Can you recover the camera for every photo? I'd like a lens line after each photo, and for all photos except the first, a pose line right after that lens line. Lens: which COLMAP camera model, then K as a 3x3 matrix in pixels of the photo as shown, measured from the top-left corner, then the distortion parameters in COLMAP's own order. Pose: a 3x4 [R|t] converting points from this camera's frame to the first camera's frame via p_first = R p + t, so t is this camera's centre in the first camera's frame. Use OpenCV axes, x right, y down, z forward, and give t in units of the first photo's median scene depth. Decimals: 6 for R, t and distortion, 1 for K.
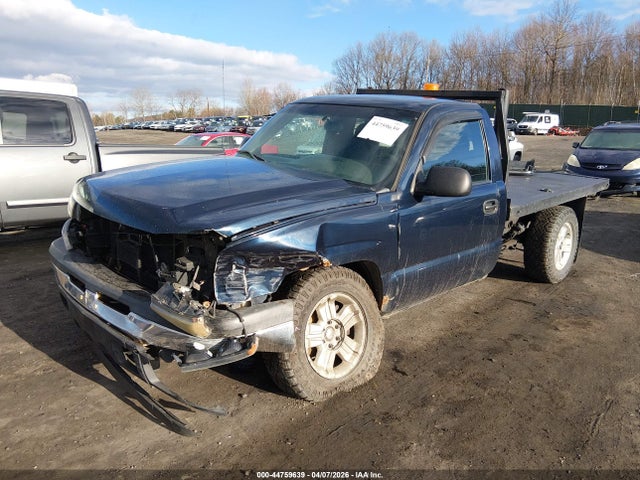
lens RADIAL K [[506.2, 0, 306.2], [0, 506.2, 240.0], [0, 0, 1]] dist [0.066532, -0.072207]
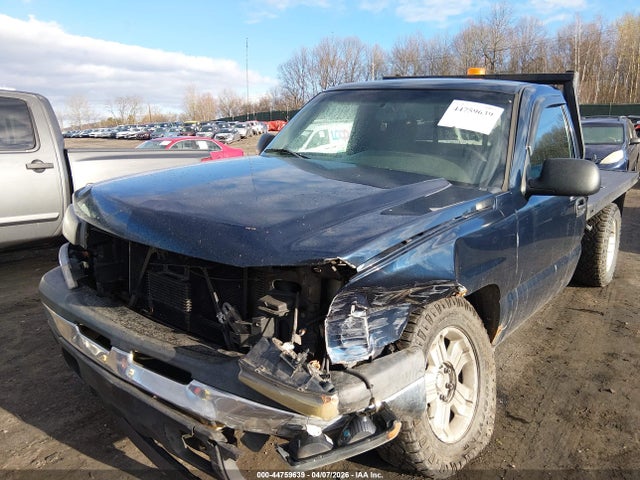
lens RADIAL K [[506.2, 0, 318.0], [0, 506.2, 239.8], [0, 0, 1]] dist [0.066532, -0.072207]
pose [[0.992610, -0.045812, 0.112366, -0.206179], [0.046709, 0.998894, -0.005363, -0.030661], [-0.111996, 0.010572, 0.993652, 0.247991]]
